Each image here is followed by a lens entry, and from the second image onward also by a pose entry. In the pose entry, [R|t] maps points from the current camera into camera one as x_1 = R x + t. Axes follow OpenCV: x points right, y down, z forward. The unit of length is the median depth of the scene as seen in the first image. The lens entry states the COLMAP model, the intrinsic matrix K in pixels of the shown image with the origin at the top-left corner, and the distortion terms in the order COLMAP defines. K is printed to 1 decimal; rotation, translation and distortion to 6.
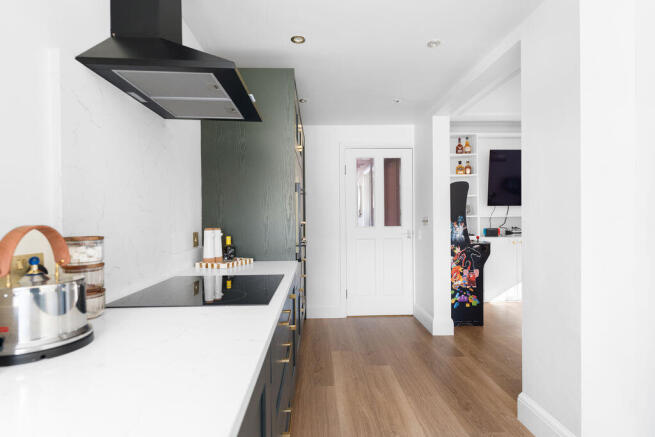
lens RADIAL K [[359.1, 0, 328.6], [0, 359.1, 219.9], [0, 0, 1]] dist [-0.003152, -0.000169]
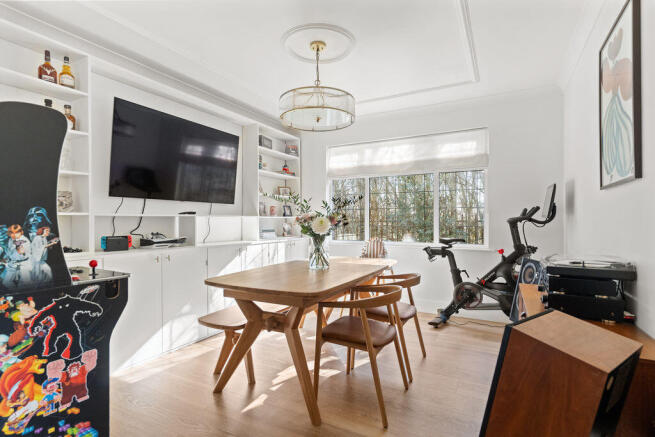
lens RADIAL K [[329.5, 0, 327.3], [0, 329.5, 219.5], [0, 0, 1]] dist [-0.005983, 0.000310]
pose [[0.512794, 0.007557, 0.858479, 0.196422], [0.002435, 0.999944, -0.010257, 0.003562], [-0.858508, 0.007350, 0.512747, 0.491507]]
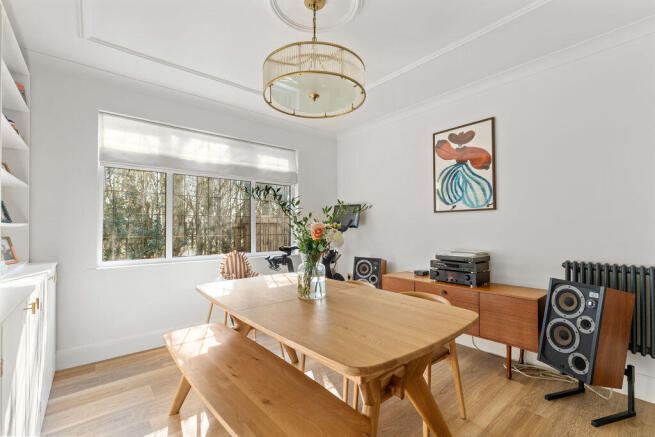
lens RADIAL K [[285.4, 0, 326.4], [0, 285.4, 222.9], [0, 0, 1]] dist [-0.000382, 0.000006]
pose [[-0.607887, 0.010925, 0.793948, 0.403394], [0.003458, 0.999932, -0.011112, -0.012038], [-0.794016, -0.004009, -0.607884, 1.066947]]
